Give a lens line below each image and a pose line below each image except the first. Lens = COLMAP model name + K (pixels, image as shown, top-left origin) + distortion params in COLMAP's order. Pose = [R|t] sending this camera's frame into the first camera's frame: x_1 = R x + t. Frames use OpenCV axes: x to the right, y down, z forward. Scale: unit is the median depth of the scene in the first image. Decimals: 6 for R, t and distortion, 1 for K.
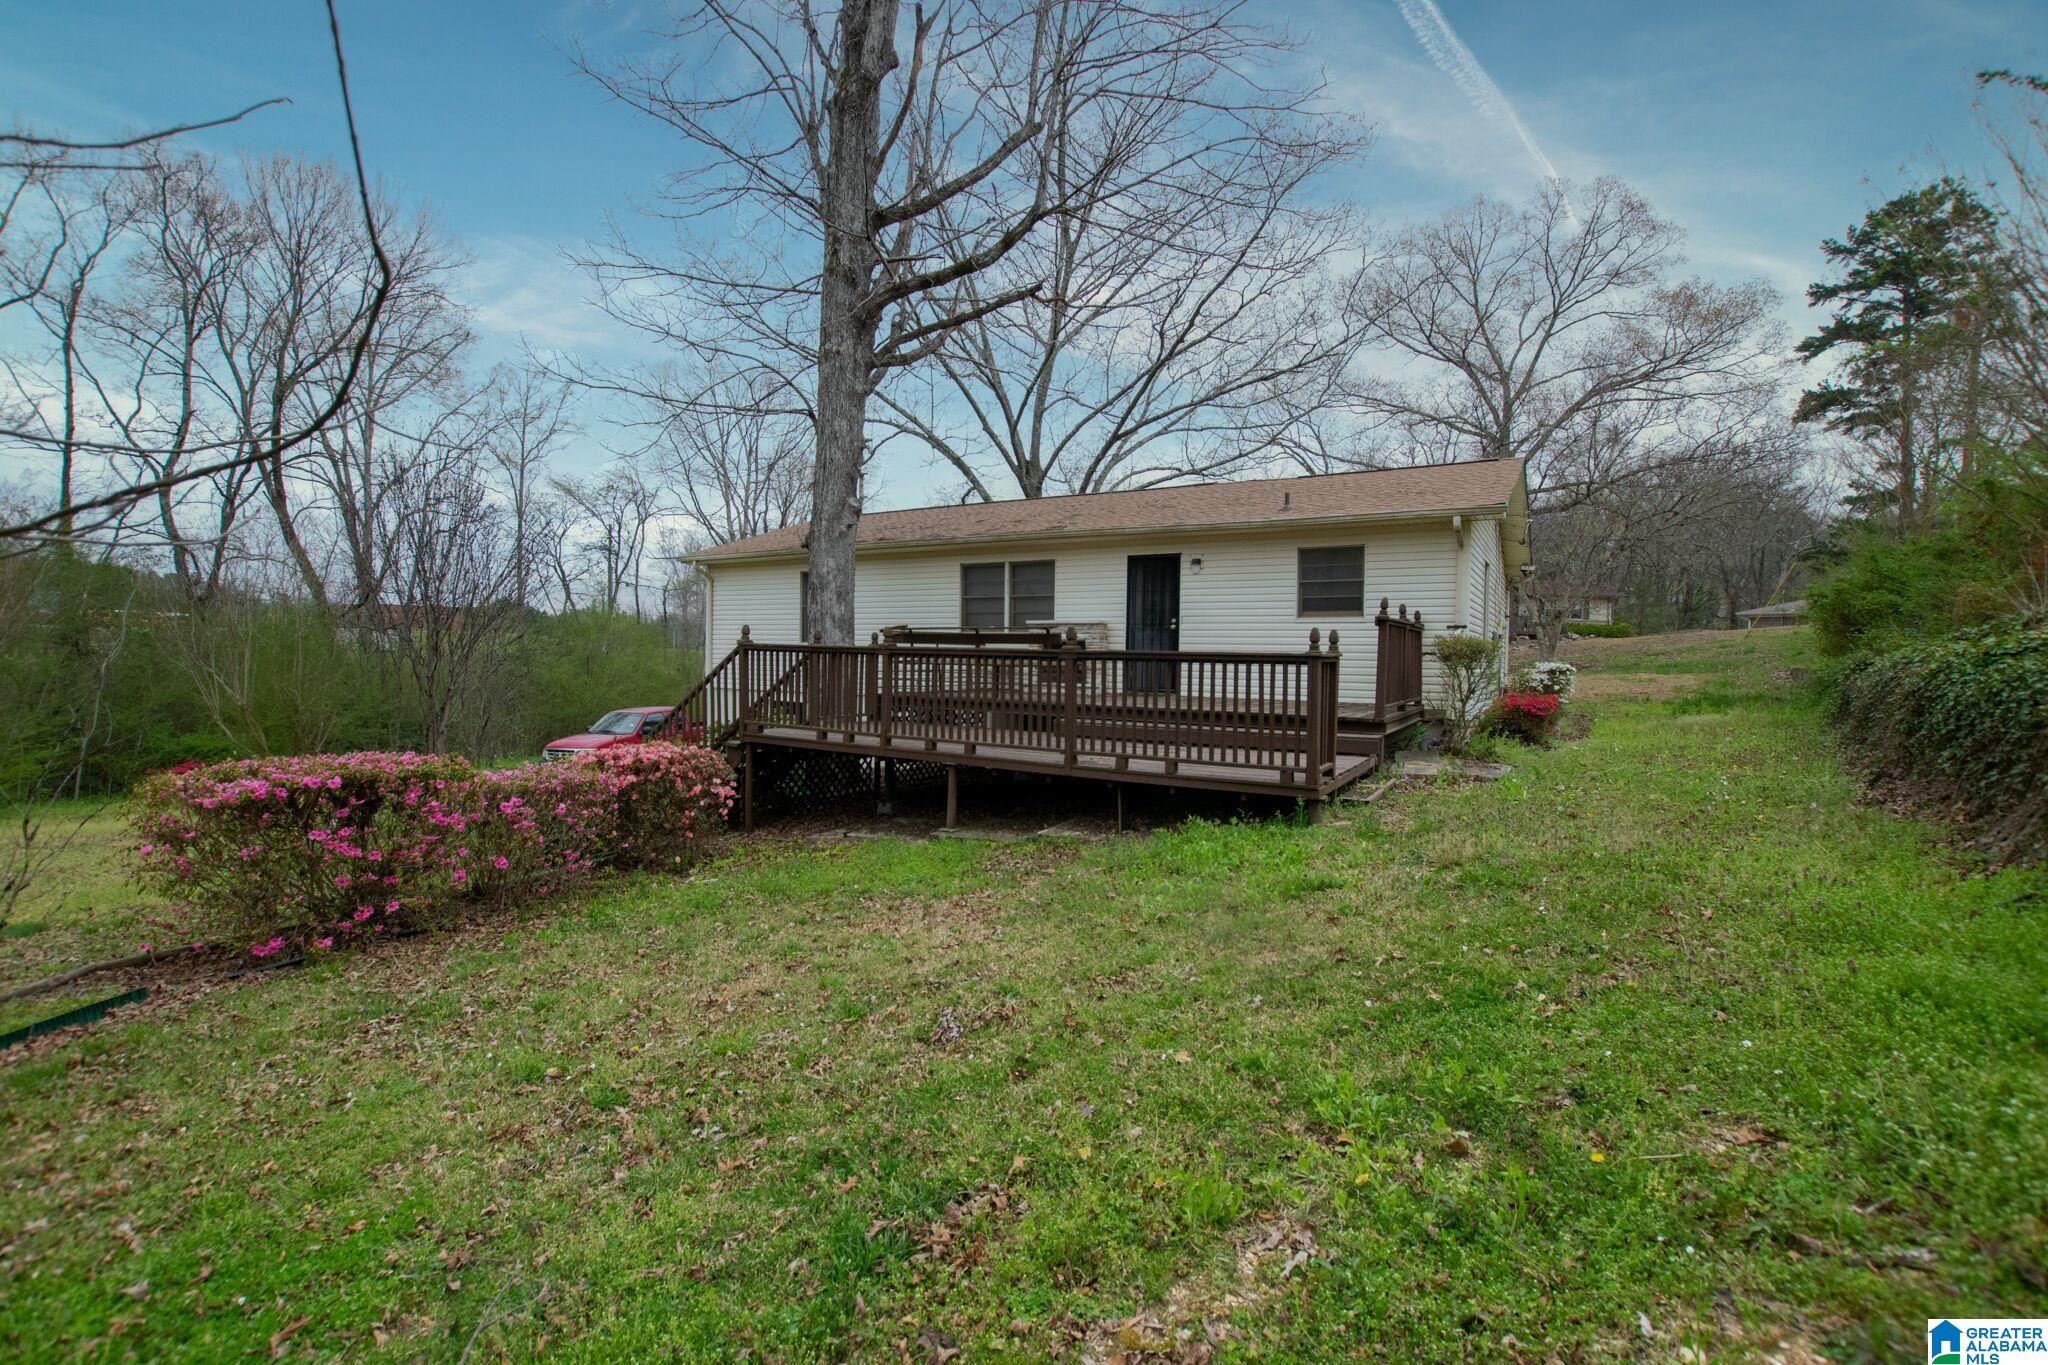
lens RADIAL K [[900.8, 0, 1024.0], [0, 900.8, 682.5], [0, 0, 1]] dist [-0.048472, 0.011303]
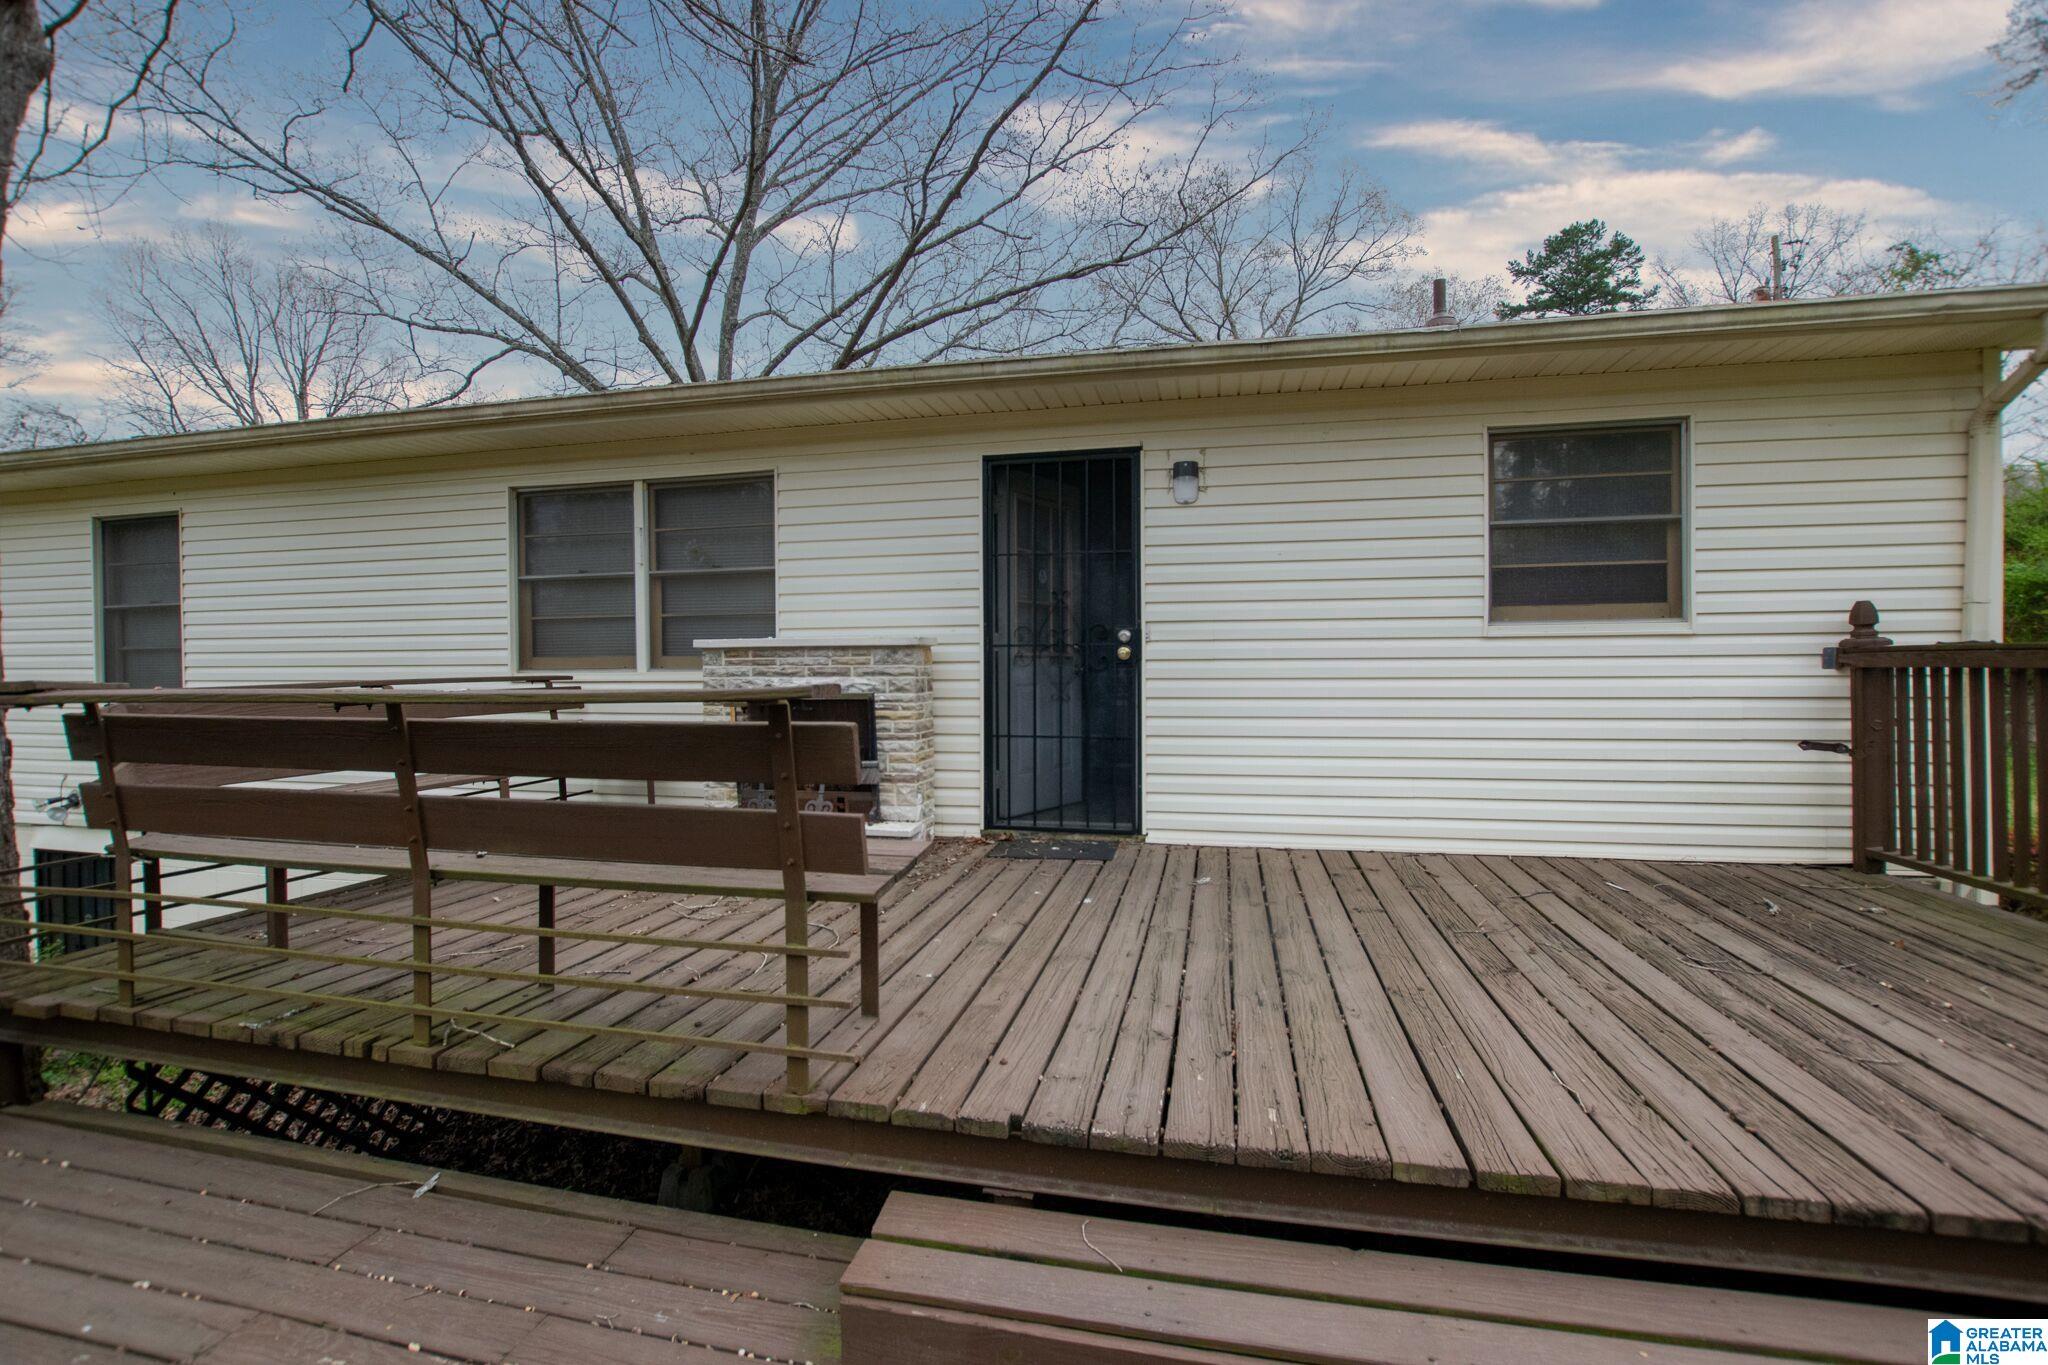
lens RADIAL K [[900.8, 0, 1024.0], [0, 900.8, 682.5], [0, 0, 1]] dist [-0.048472, 0.011303]
pose [[0.947481, -0.030523, 0.318353, 0.006661], [0.033074, 0.999449, -0.002611, -0.025192], [-0.318098, 0.013004, 0.947969, 0.338568]]
